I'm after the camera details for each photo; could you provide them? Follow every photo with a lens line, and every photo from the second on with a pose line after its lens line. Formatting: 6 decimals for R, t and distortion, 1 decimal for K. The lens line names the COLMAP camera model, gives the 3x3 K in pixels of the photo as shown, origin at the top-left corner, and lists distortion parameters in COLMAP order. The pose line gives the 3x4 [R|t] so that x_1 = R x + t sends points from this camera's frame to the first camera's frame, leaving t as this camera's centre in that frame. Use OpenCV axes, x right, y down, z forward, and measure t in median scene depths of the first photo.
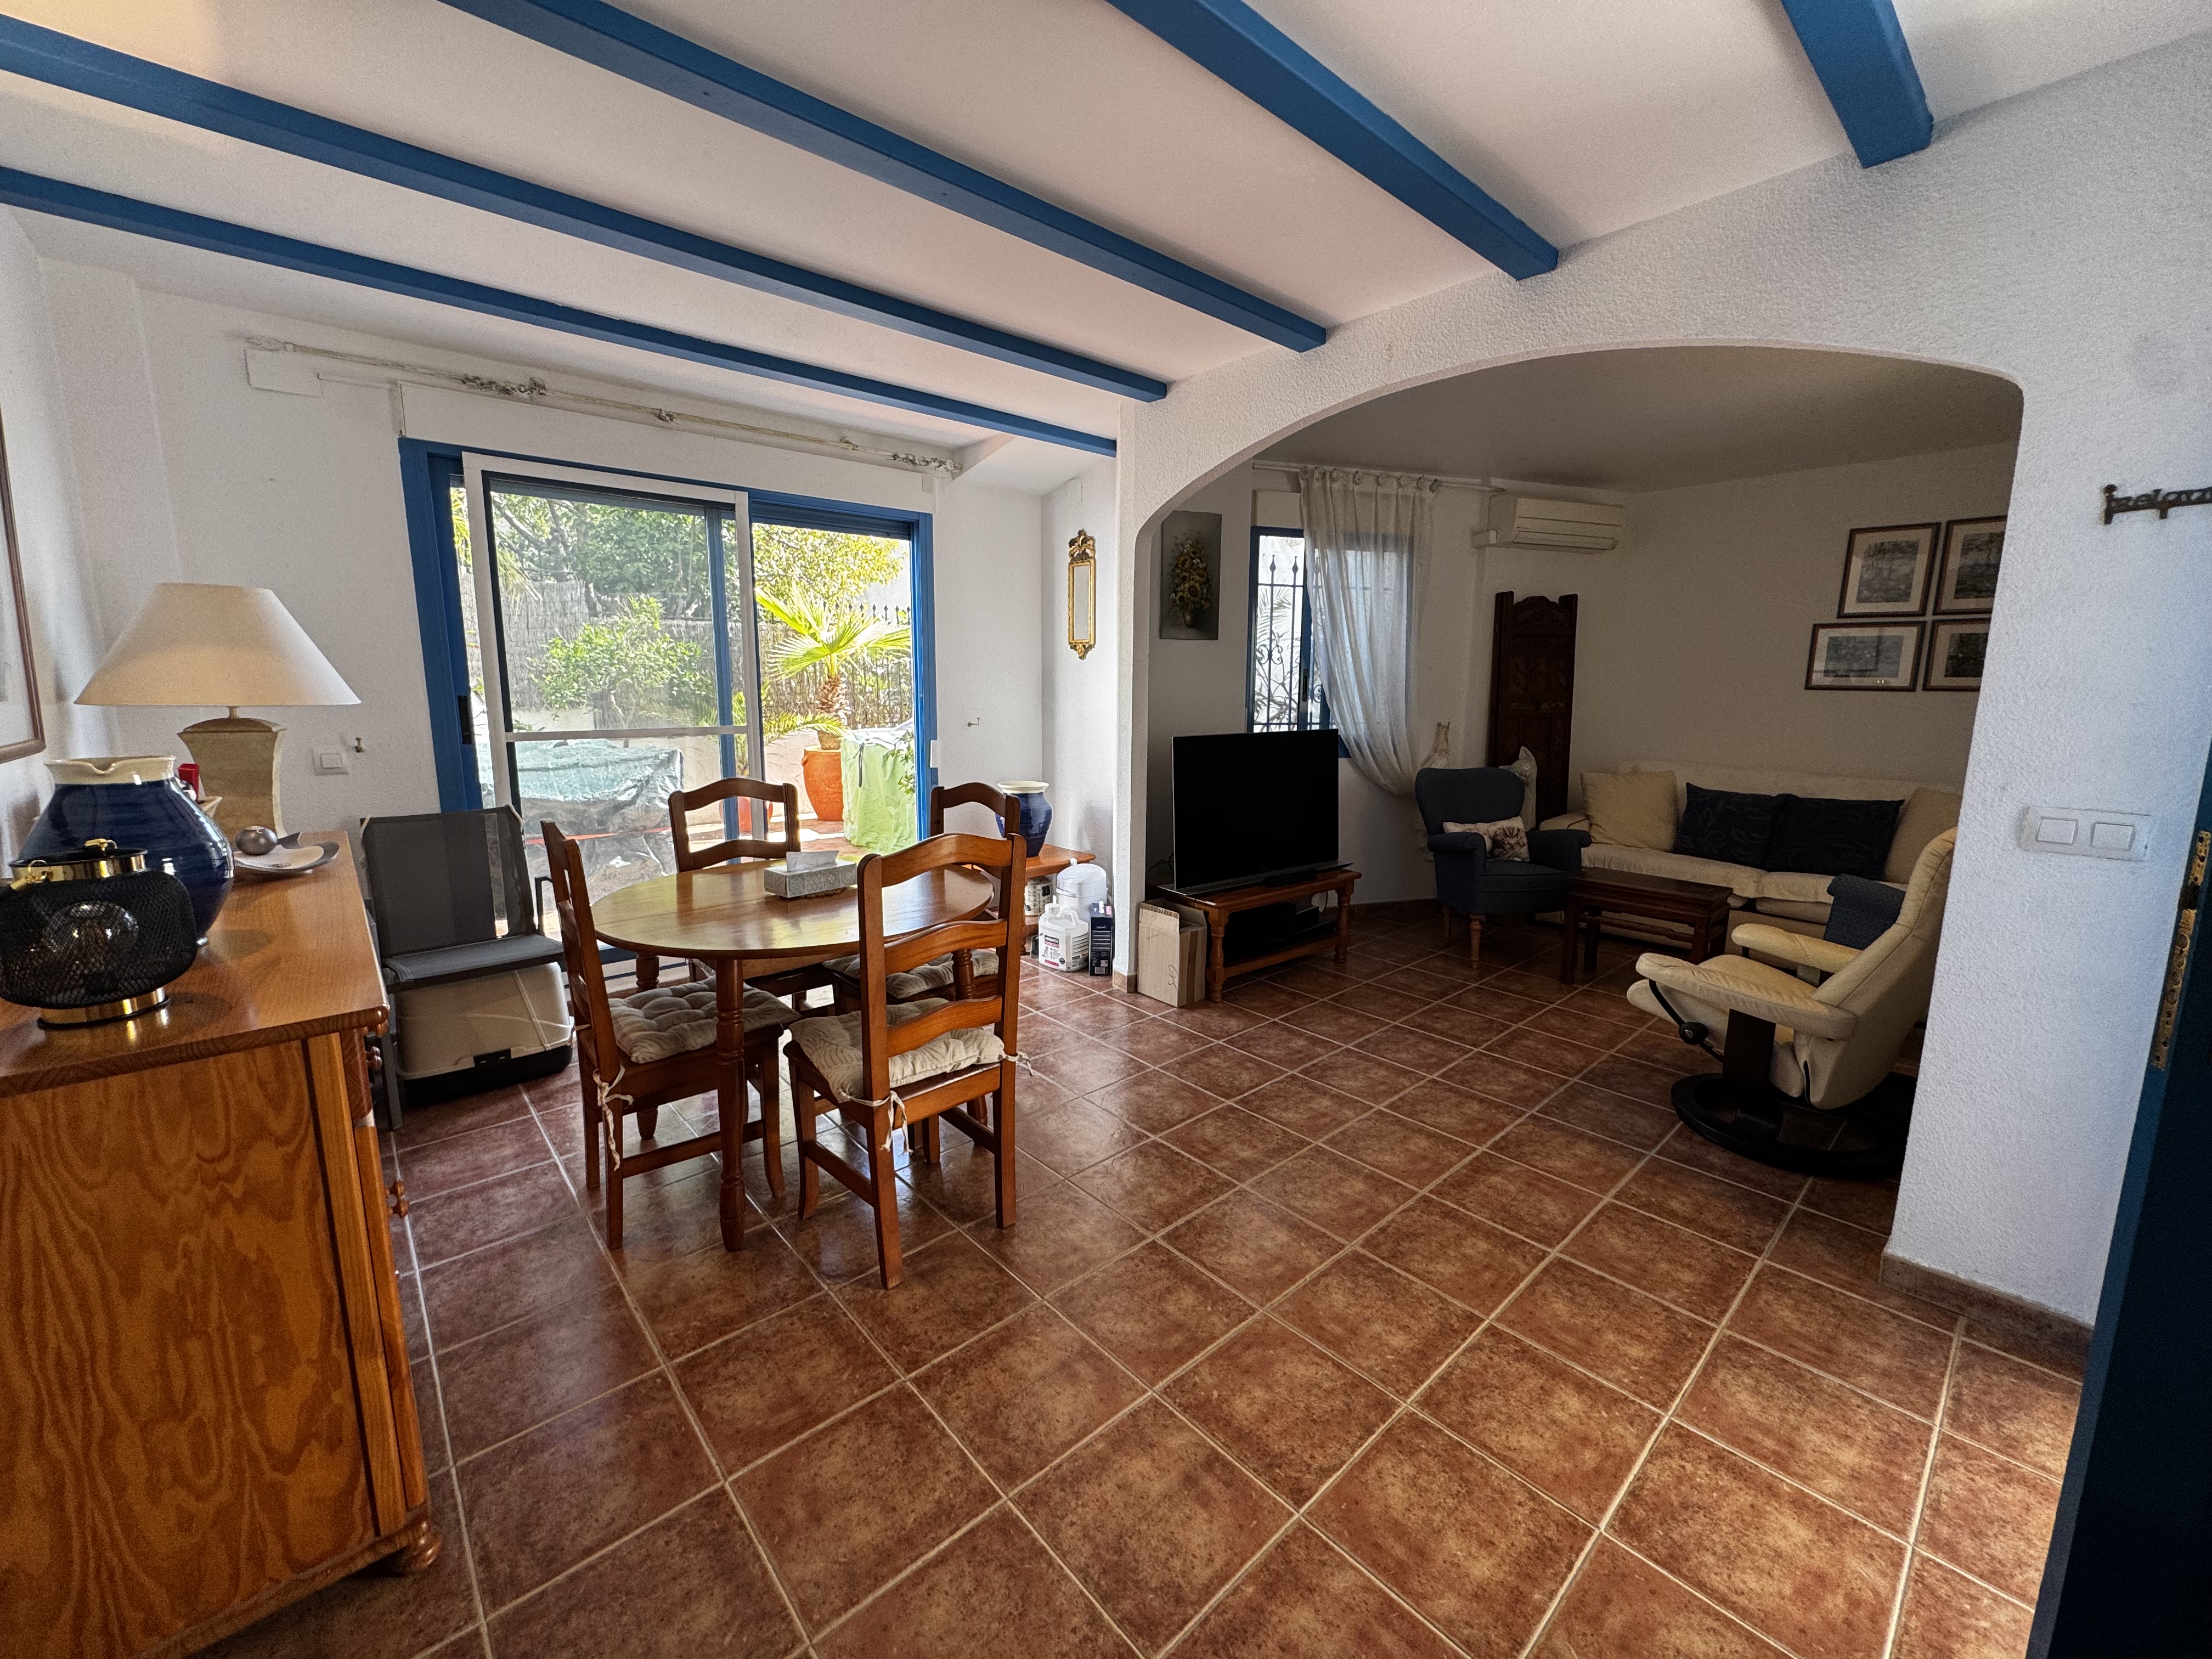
lens RADIAL K [[881.5, 0, 1105.9], [0, 881.5, 825.6], [0, 0, 1]] dist [-0.006812, 0.000950]
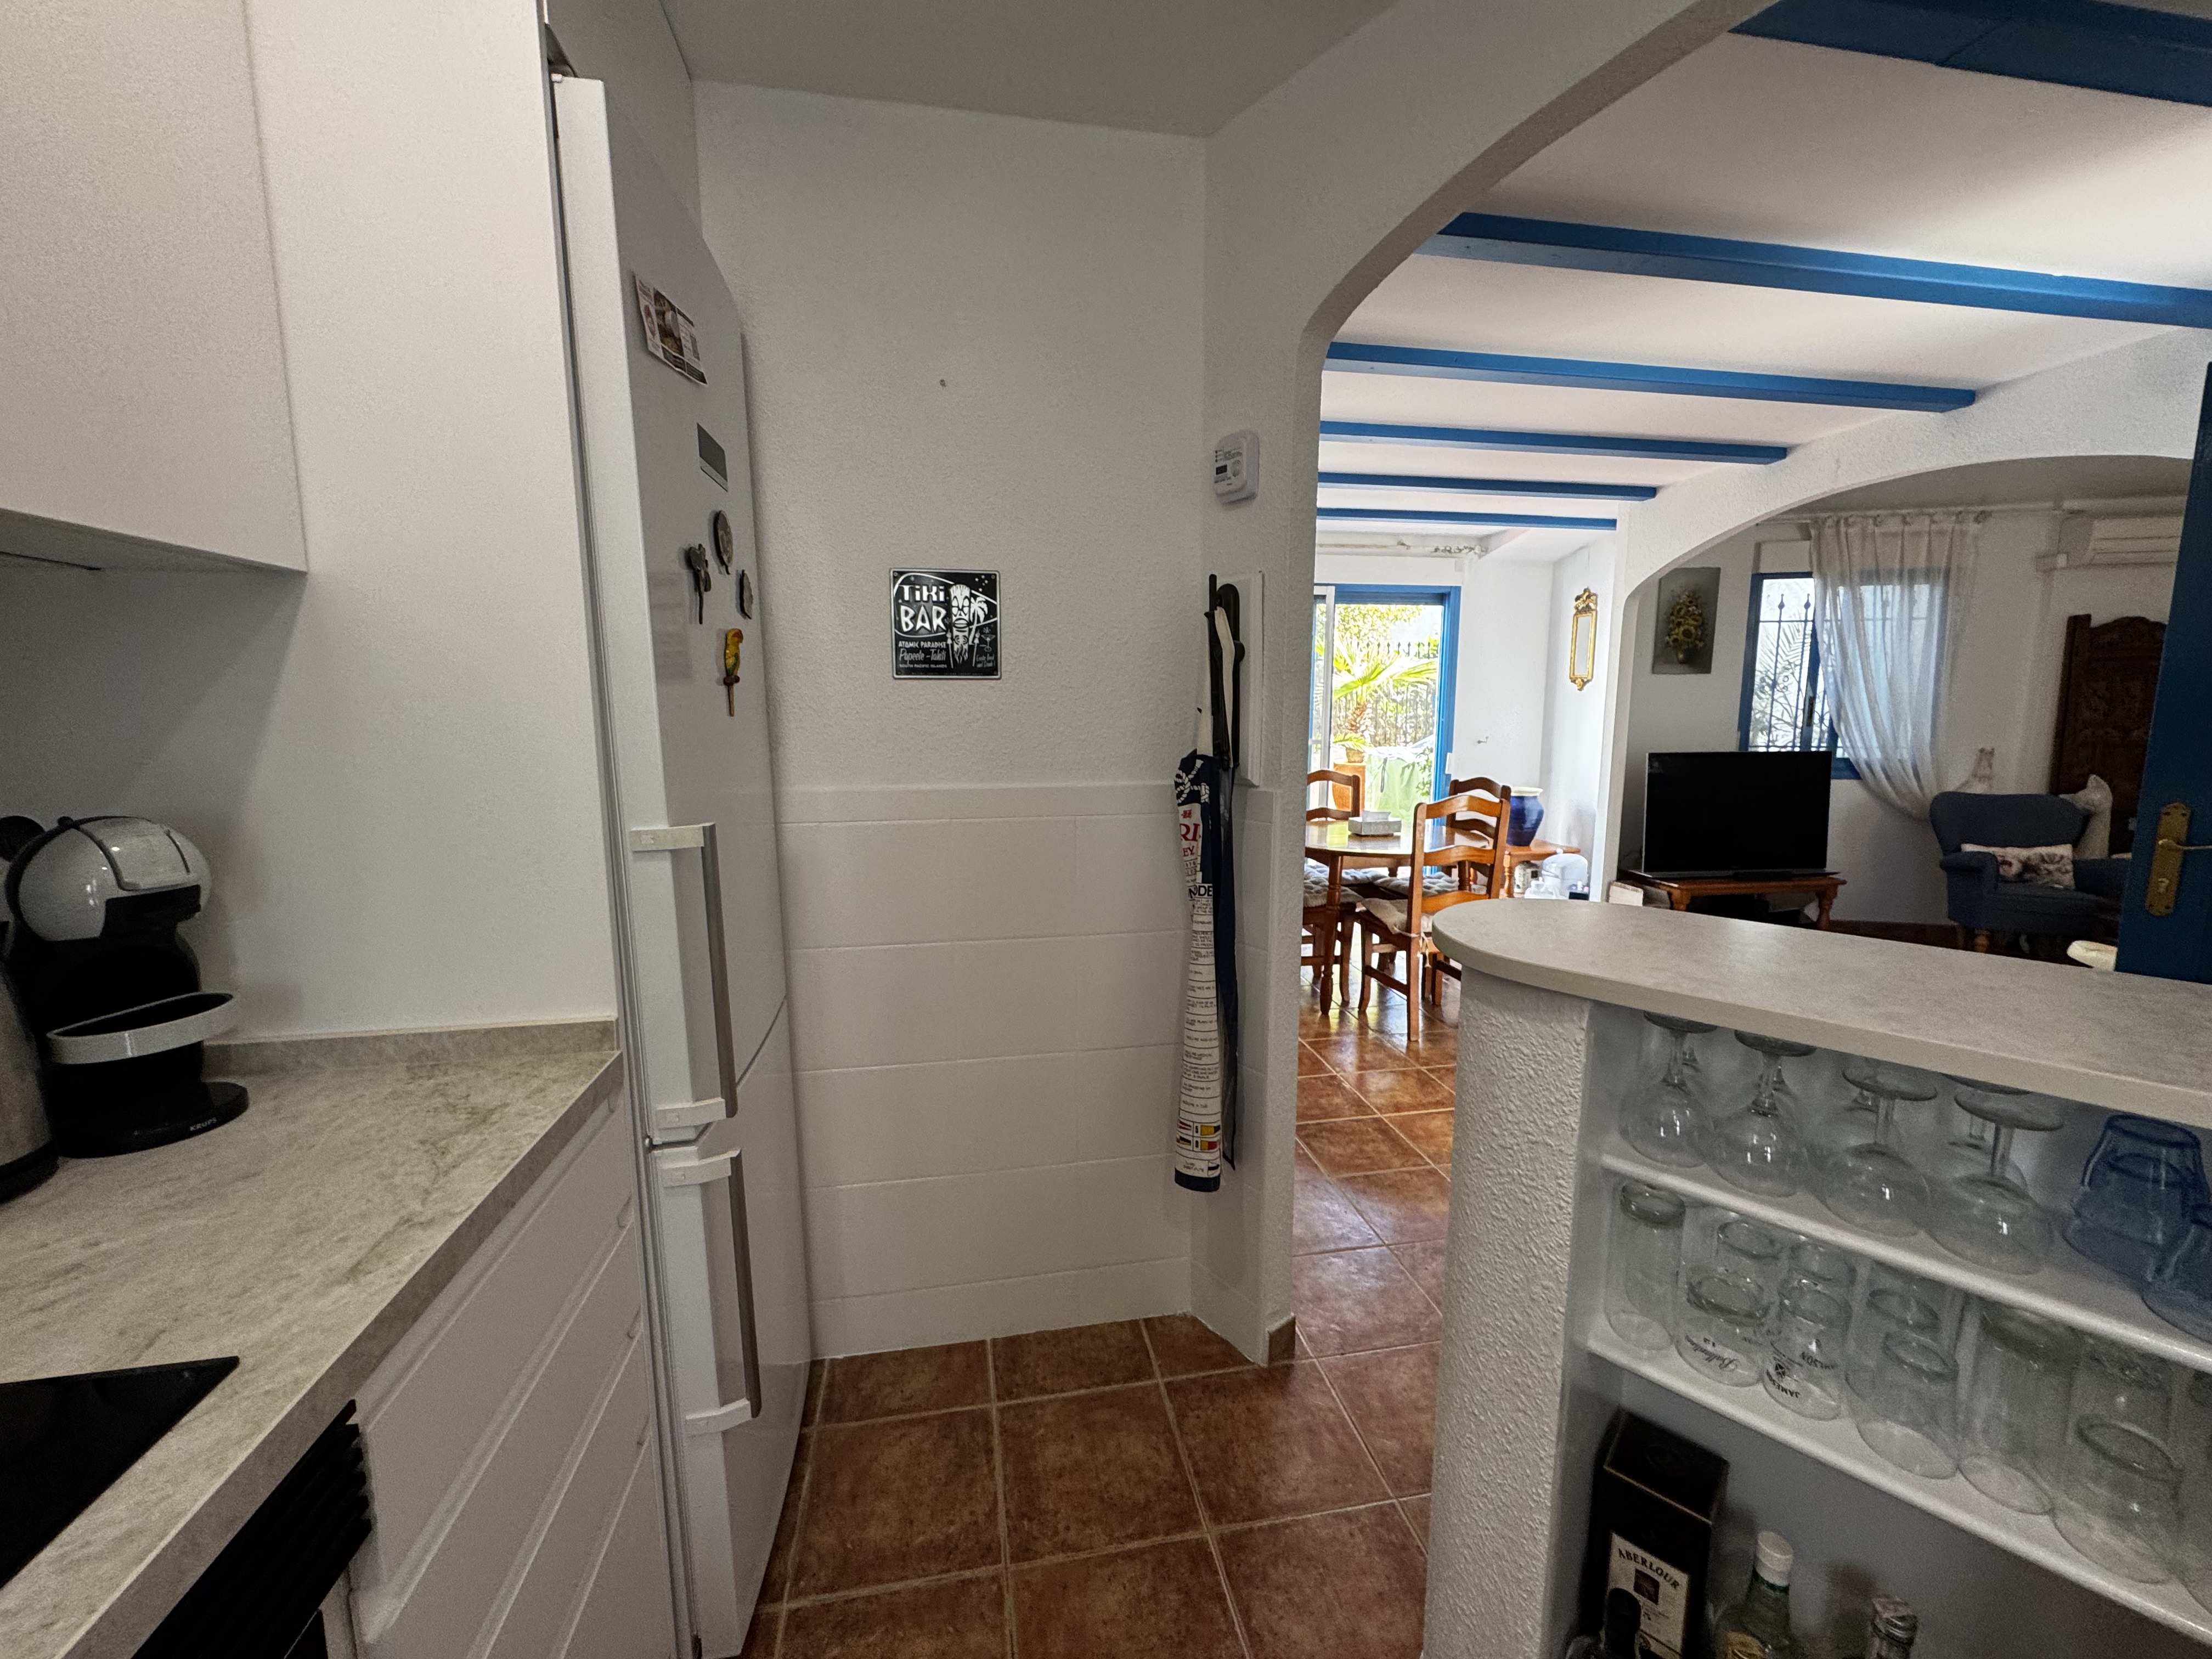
lens RADIAL K [[881.5, 0, 1108.1], [0, 881.5, 824.4], [0, 0, 1]] dist [-0.006812, 0.000950]
pose [[0.853837, 0.063836, -0.516612, 0.057930], [-0.077804, 0.996954, -0.005401, 0.057413], [0.514693, 0.044806, 0.856203, -0.397351]]
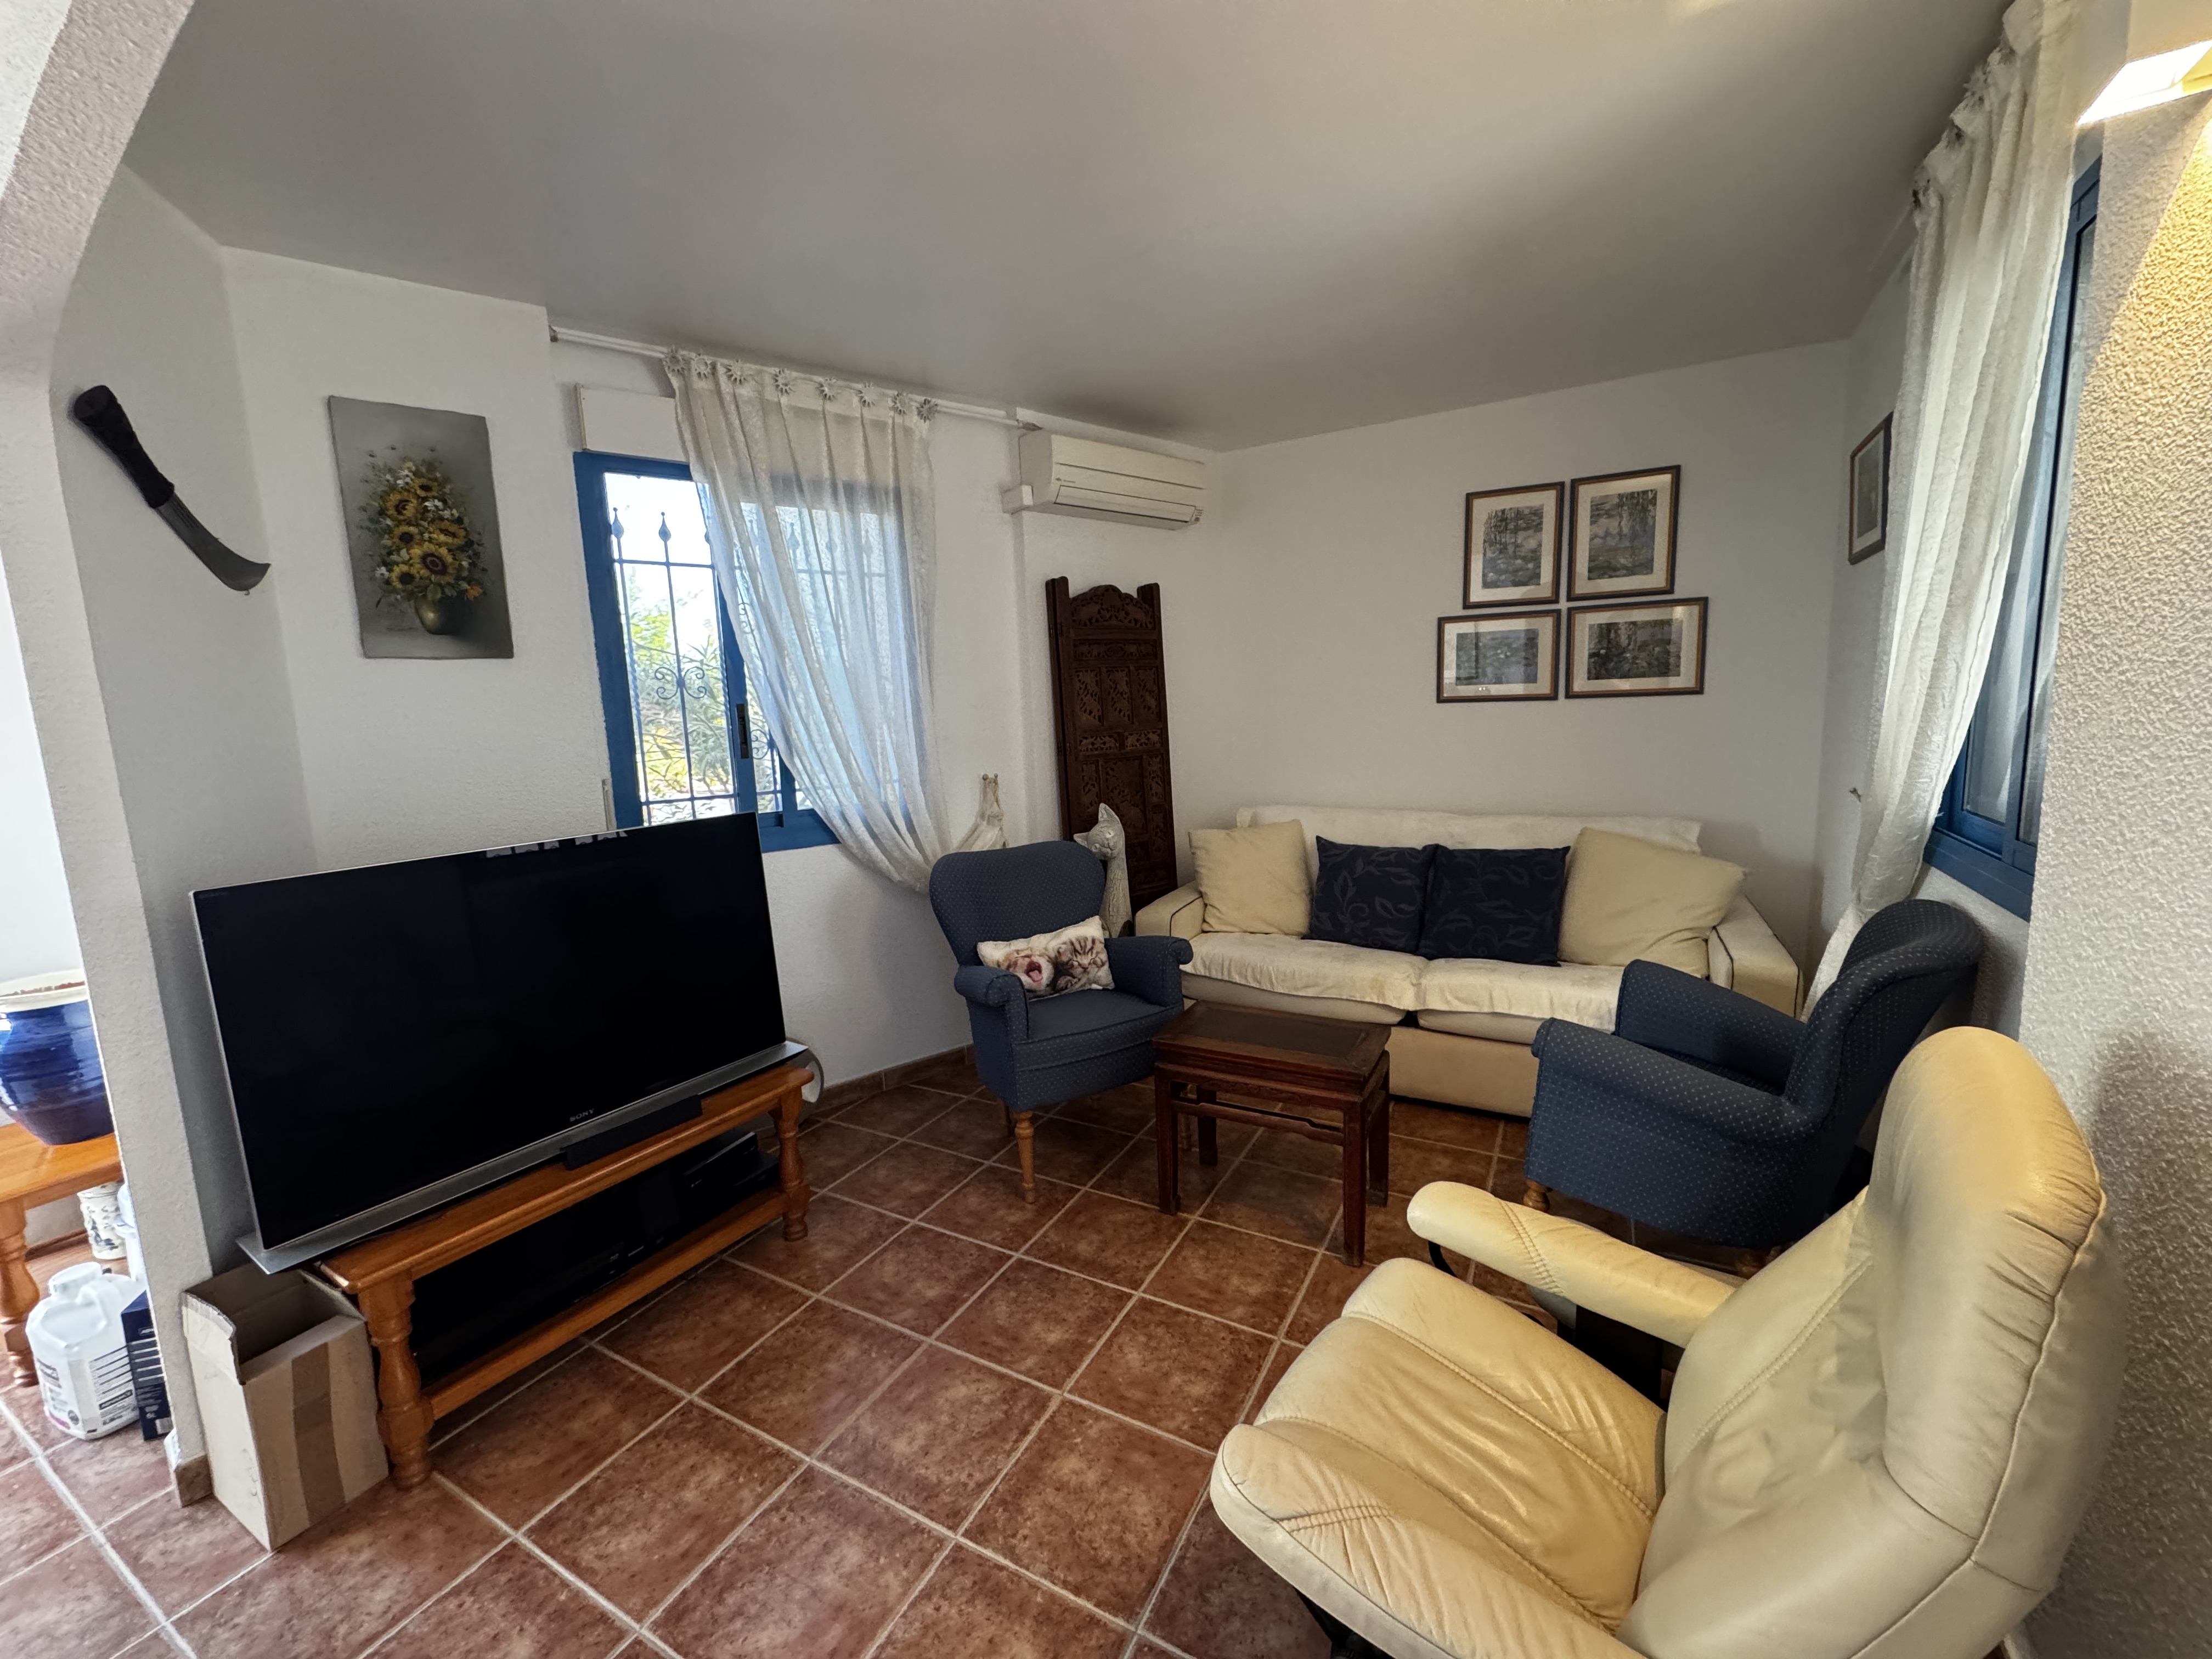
lens RADIAL K [[881.5, 0, 1106.1], [0, 881.5, 824.9], [0, 0, 1]] dist [-0.006812, 0.000950]
pose [[0.941535, -0.087056, 0.325473, 0.274998], [0.097390, 0.995125, -0.015563, -0.067507], [-0.322531, 0.046351, 0.945423, 0.386240]]
